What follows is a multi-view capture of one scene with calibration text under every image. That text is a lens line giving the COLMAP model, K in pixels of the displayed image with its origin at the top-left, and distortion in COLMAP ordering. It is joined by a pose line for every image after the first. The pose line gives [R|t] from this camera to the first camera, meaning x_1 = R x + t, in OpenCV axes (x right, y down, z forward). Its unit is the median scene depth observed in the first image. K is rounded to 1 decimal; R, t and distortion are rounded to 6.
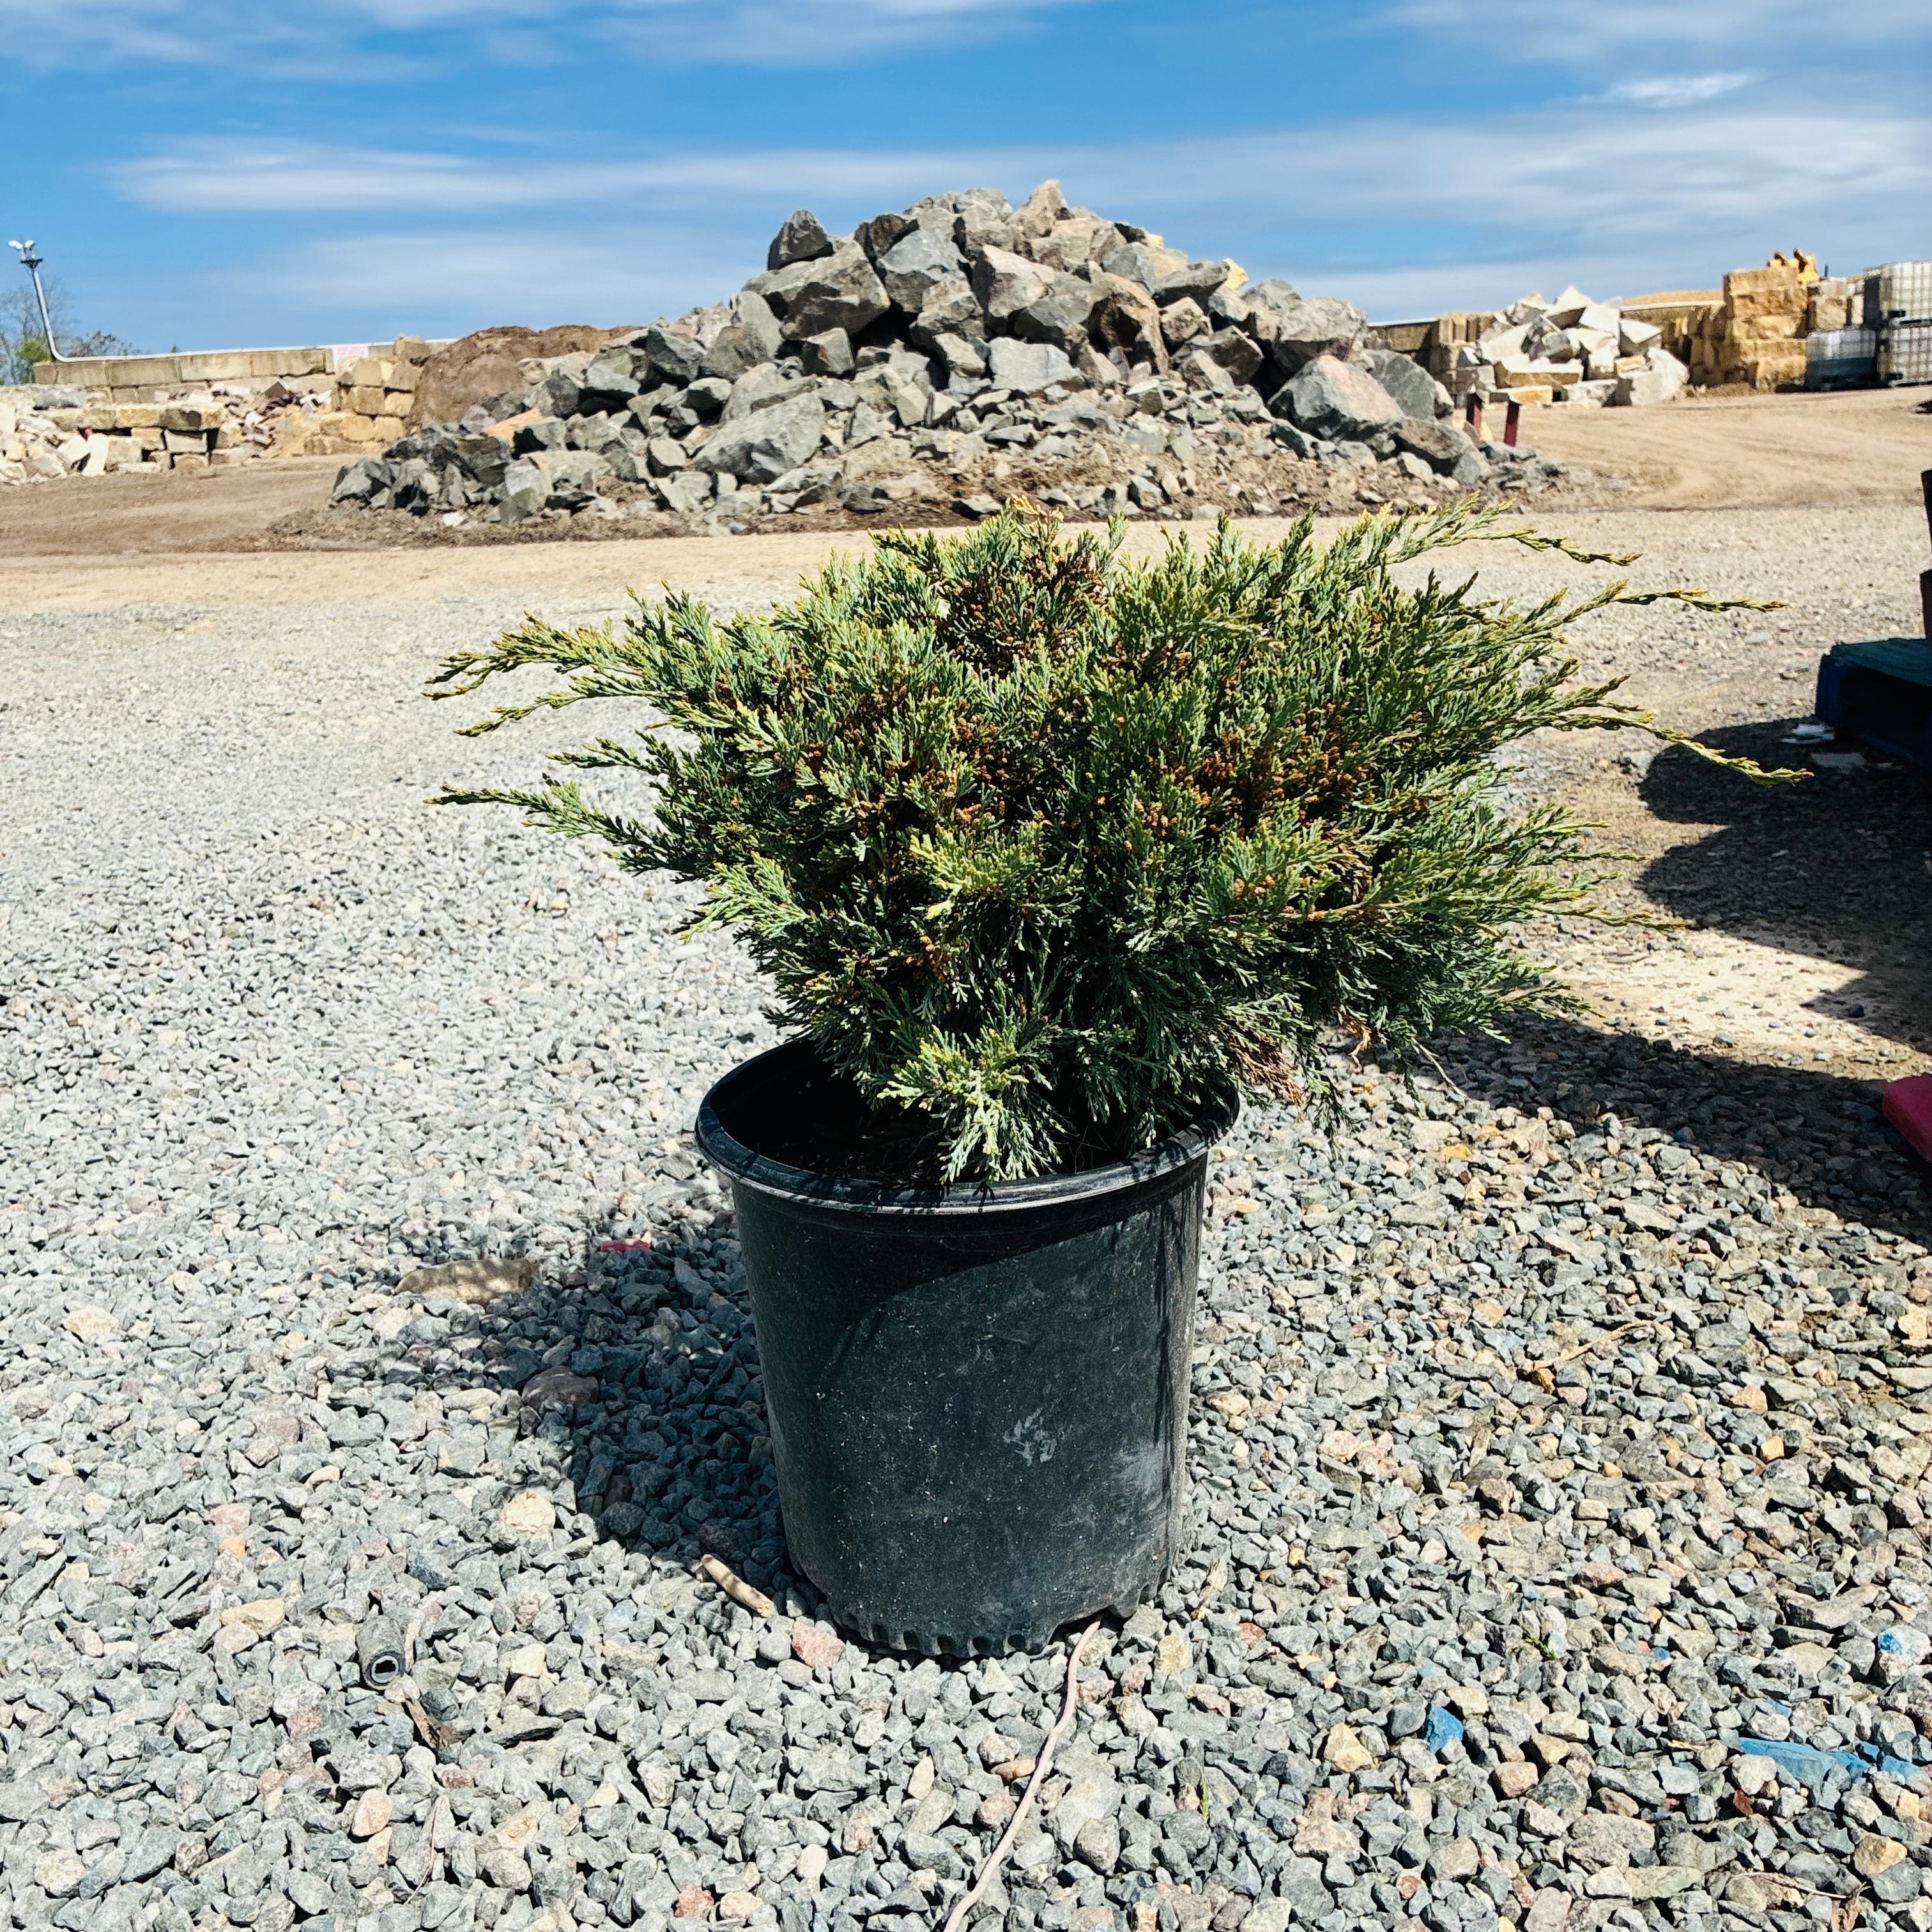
lens RADIAL K [[1945.1, 0, 969.1], [0, 1945.1, 971.0], [0, 0, 1]] dist [-0.001637, 0.000000]
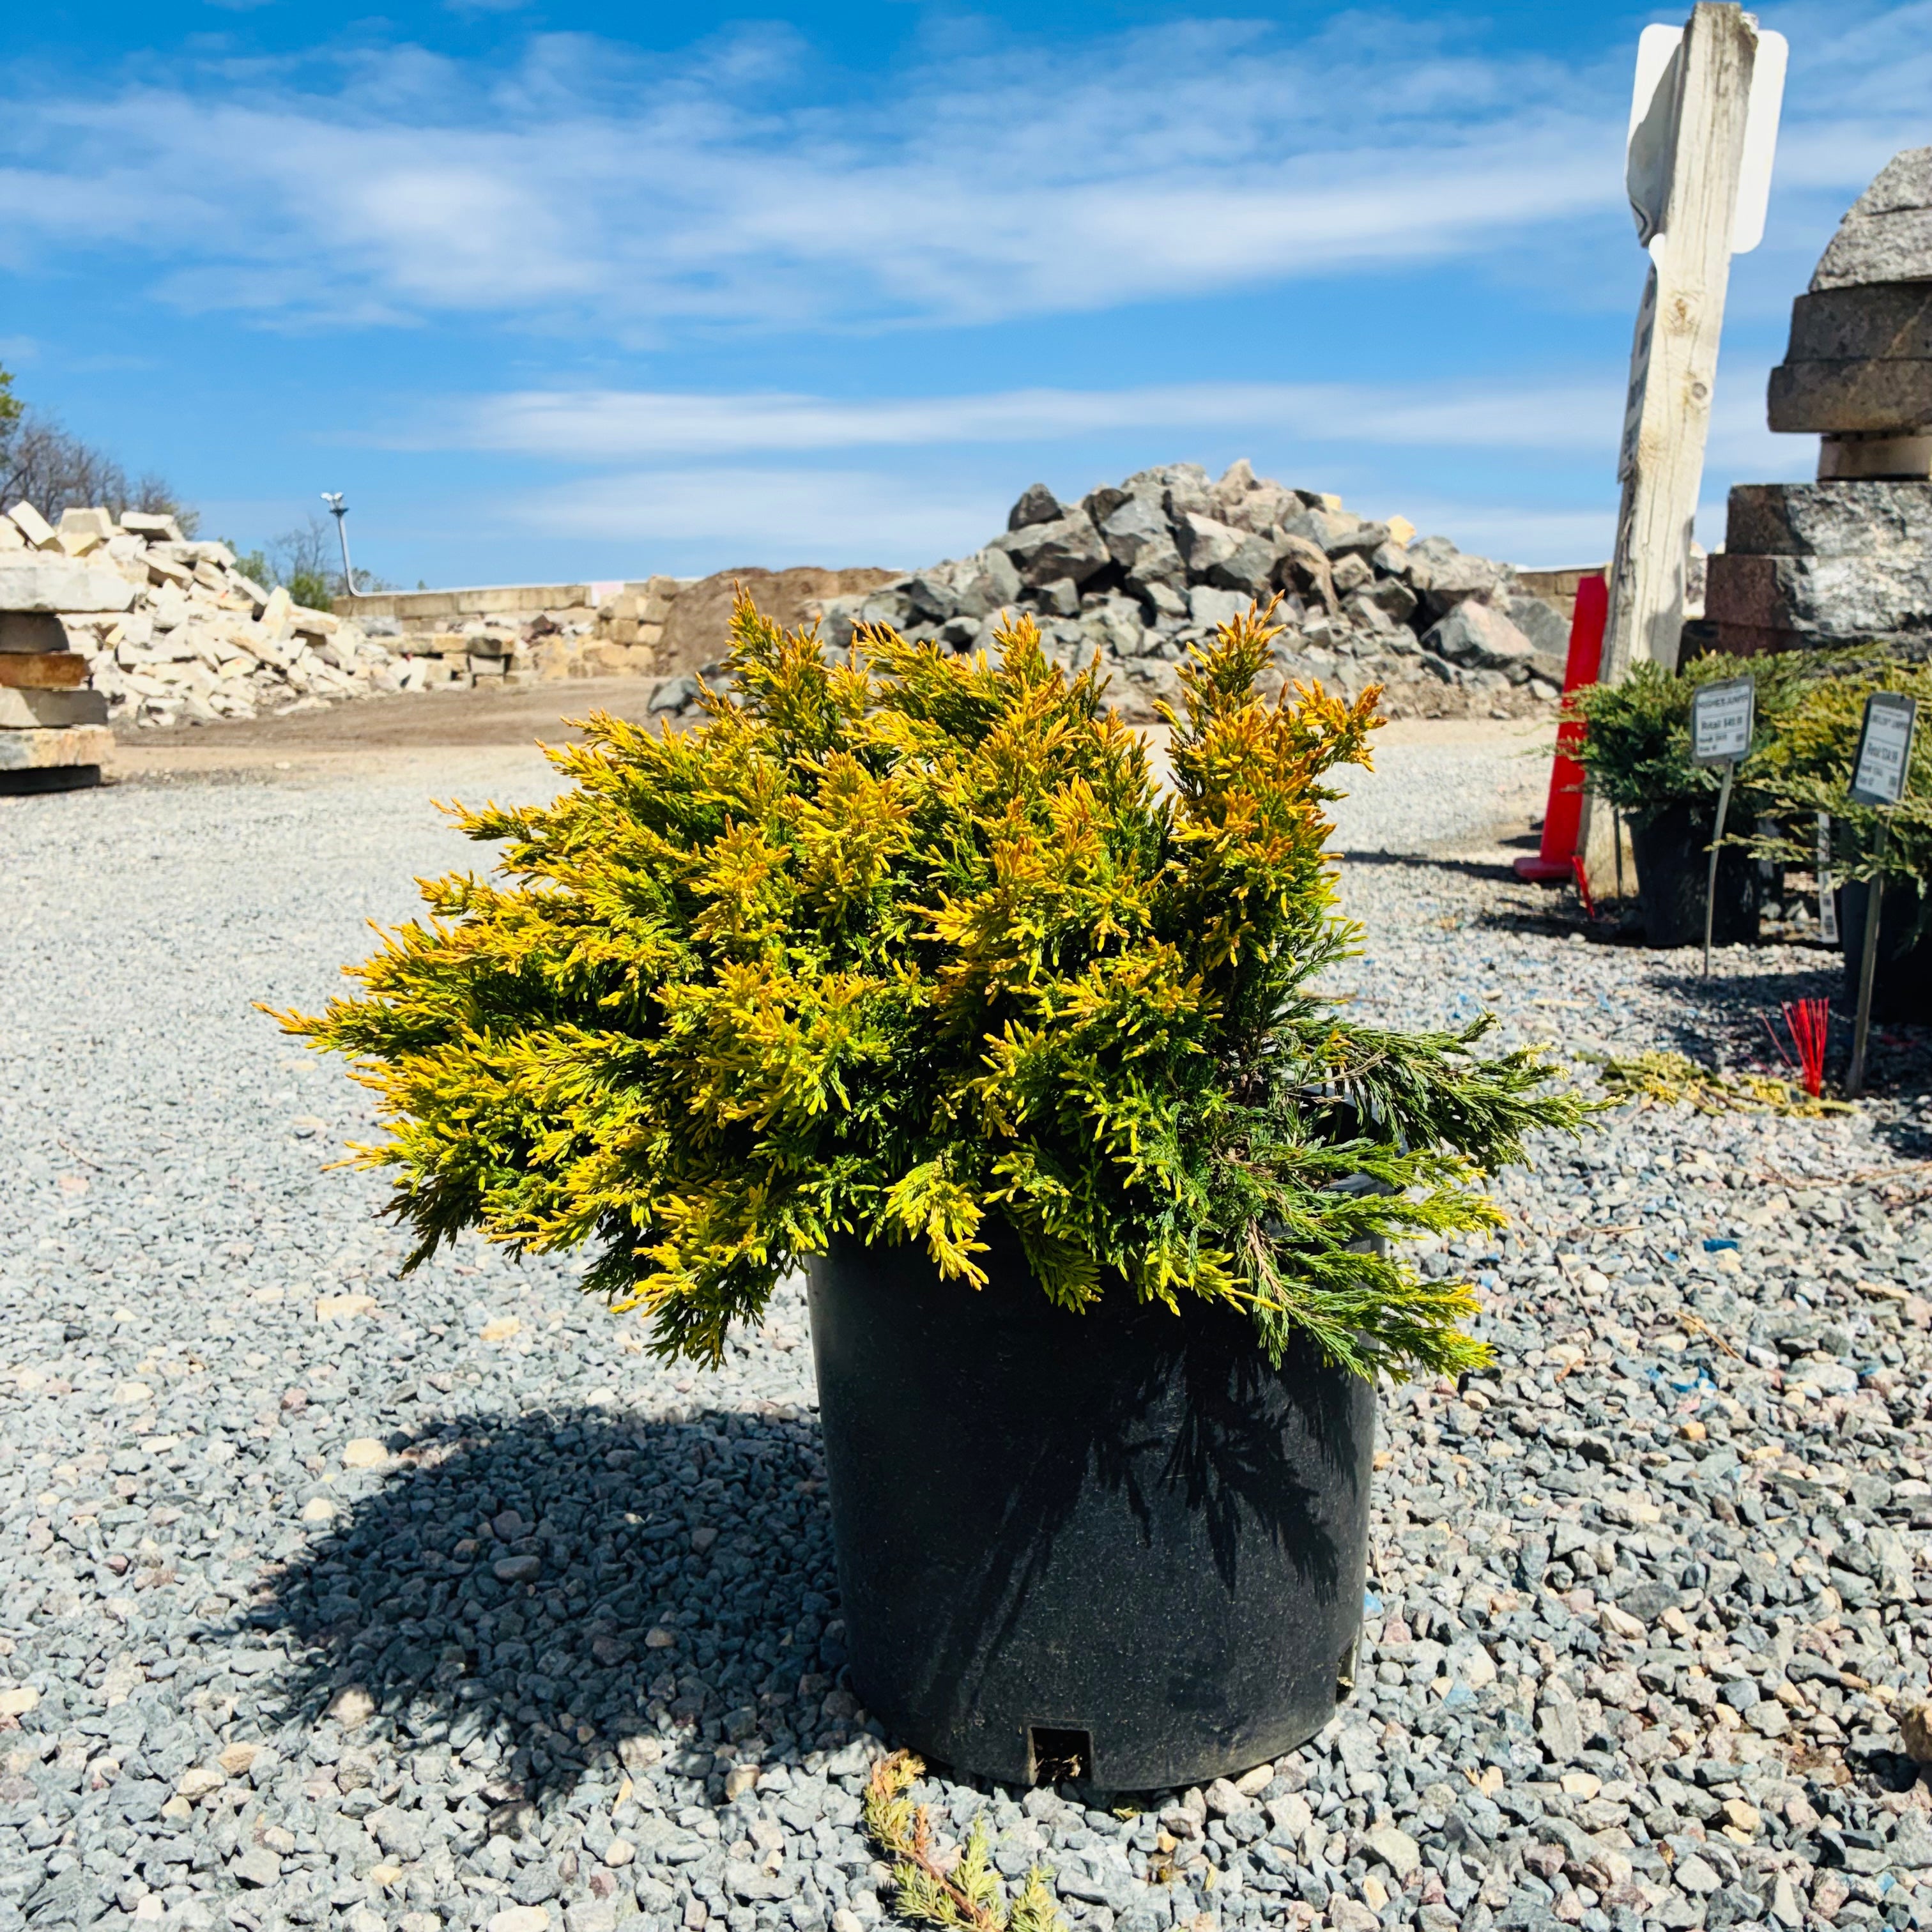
lens RADIAL K [[1945.1, 0, 972.5], [0, 1945.1, 981.6], [0, 0, 1]] dist [-0.001637, 0.000000]
pose [[0.995498, 0.023960, -0.091708, -0.007677], [-0.033768, 0.993693, -0.106934, 0.058401], [0.088568, 0.109549, 0.990028, -0.199916]]
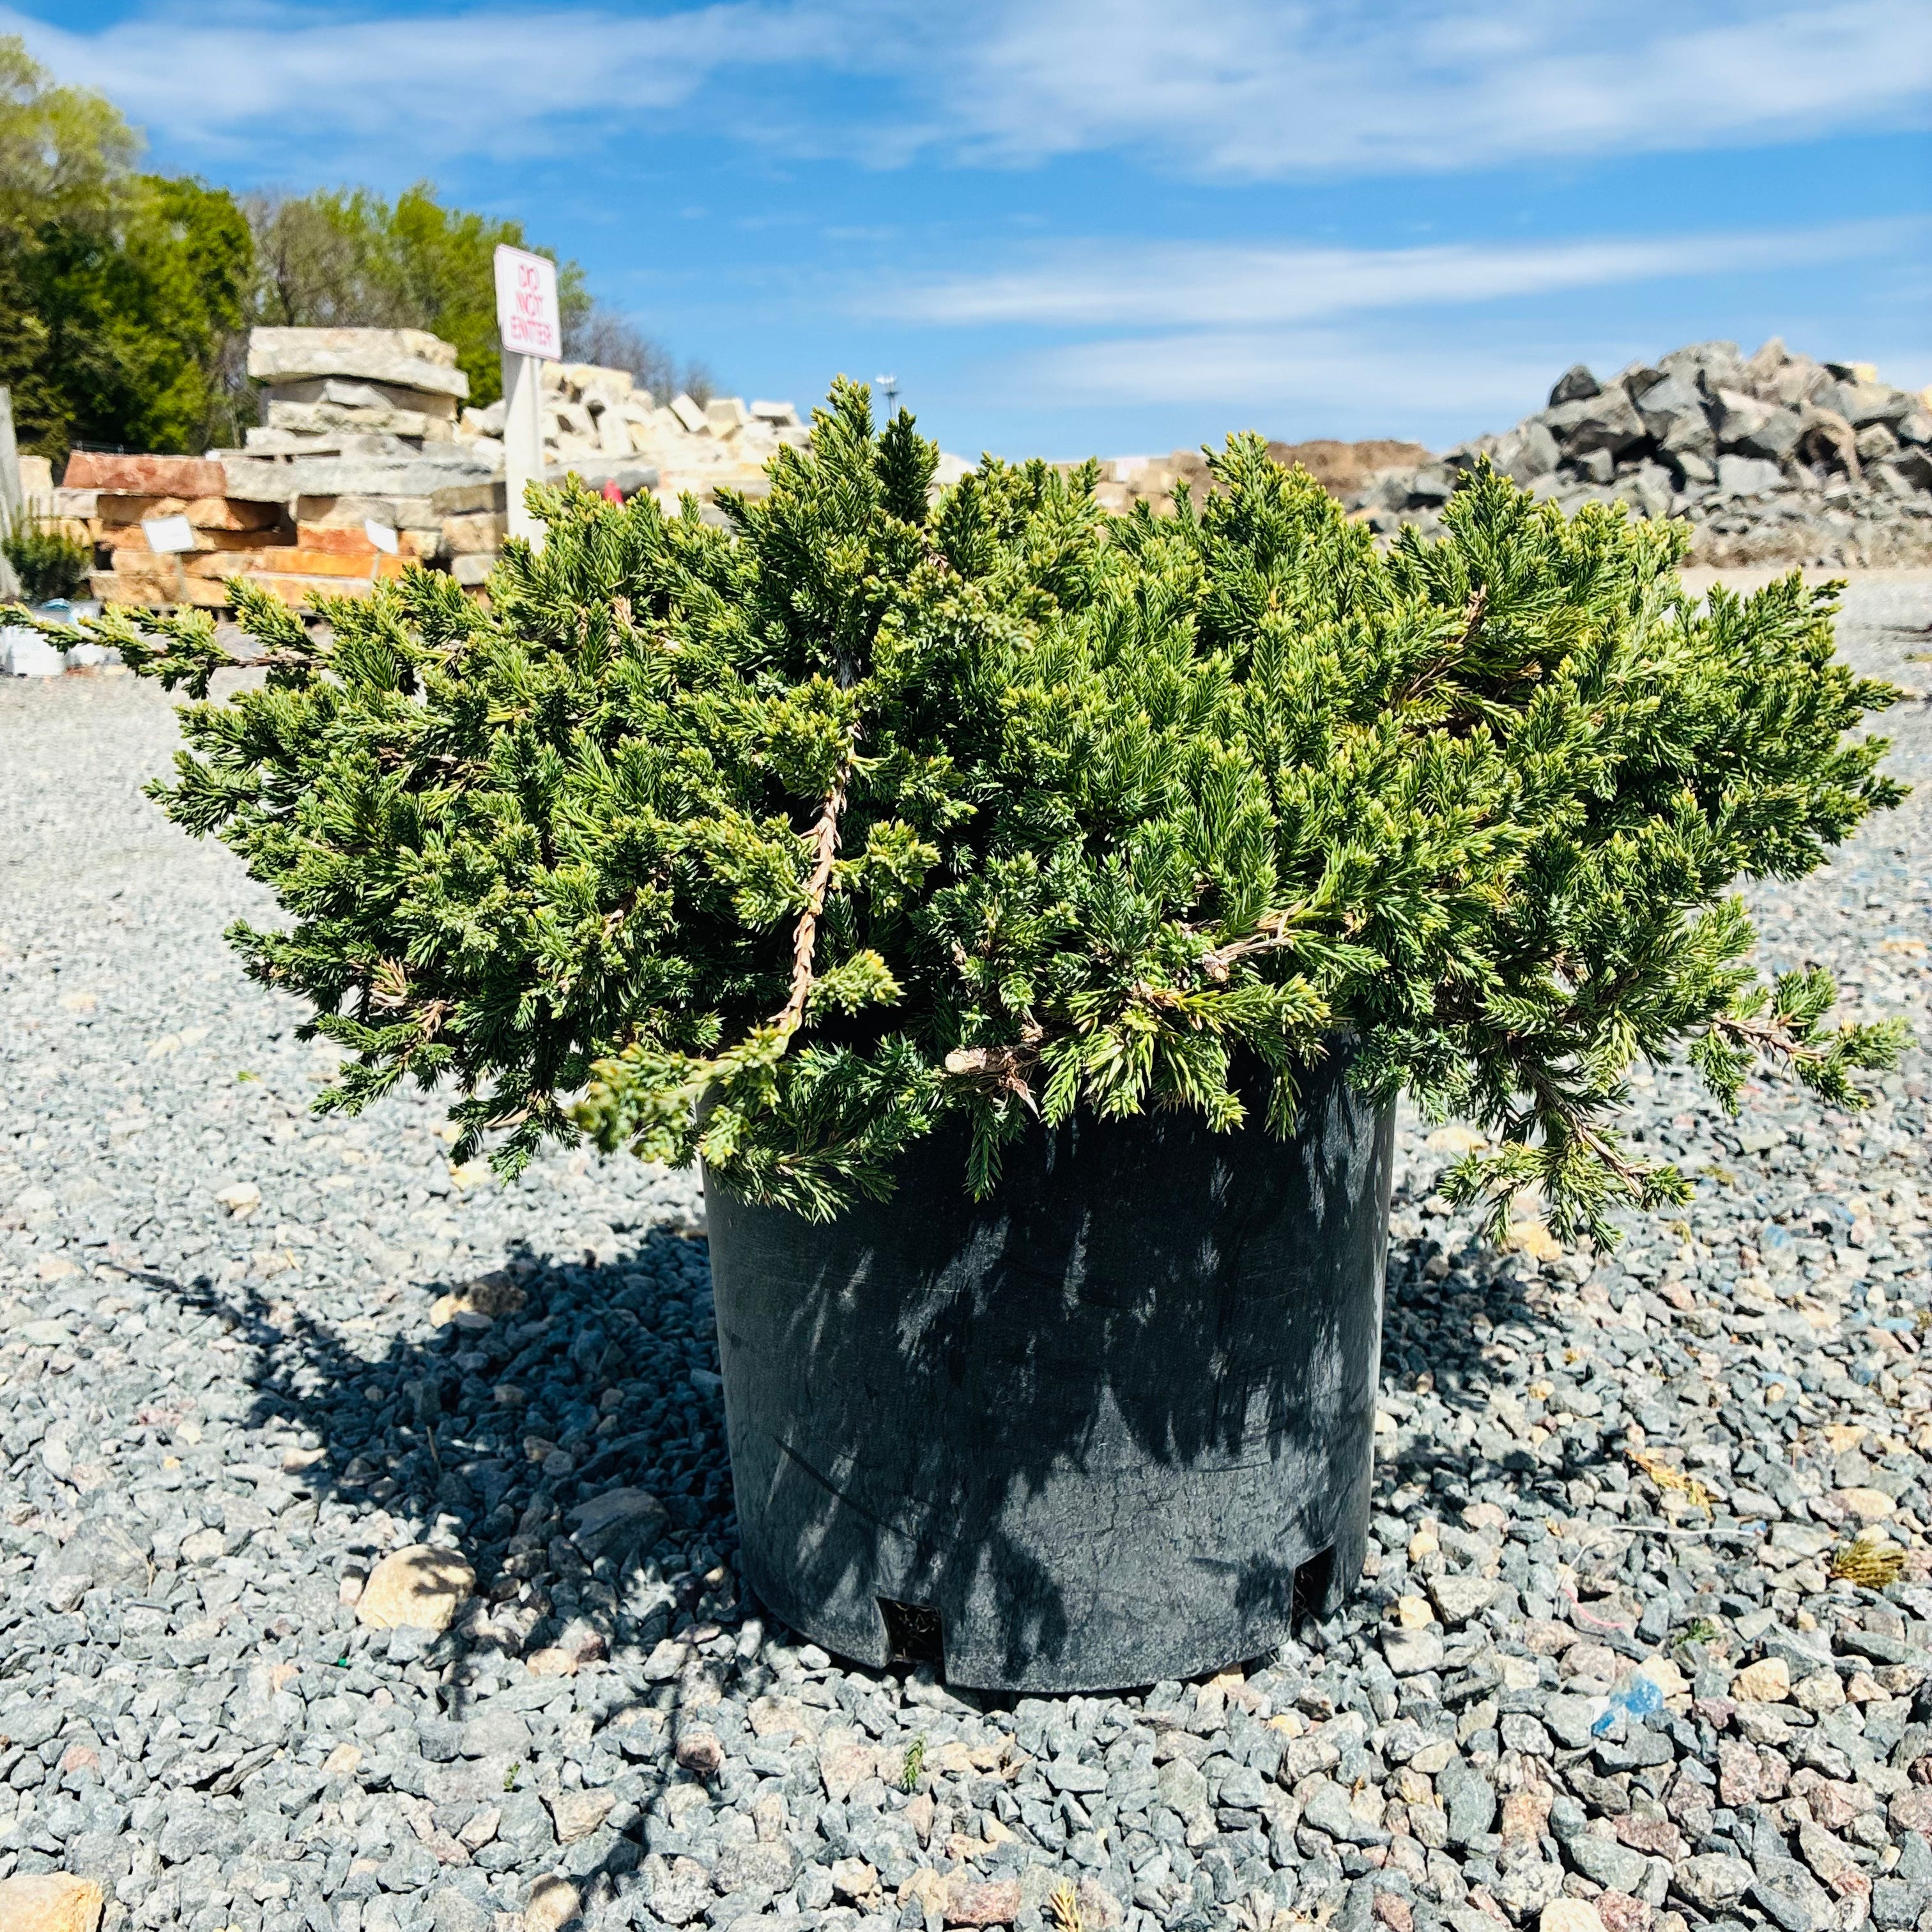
lens RADIAL K [[1945.1, 0, 977.2], [0, 1945.1, 972.8], [0, 0, 1]] dist [-0.001637, 0.000000]
pose [[0.944281, 0.079039, -0.319508, -0.016338], [-0.094933, 0.994887, -0.034456, 0.133062], [0.315151, 0.062868, 0.946957, -0.438032]]
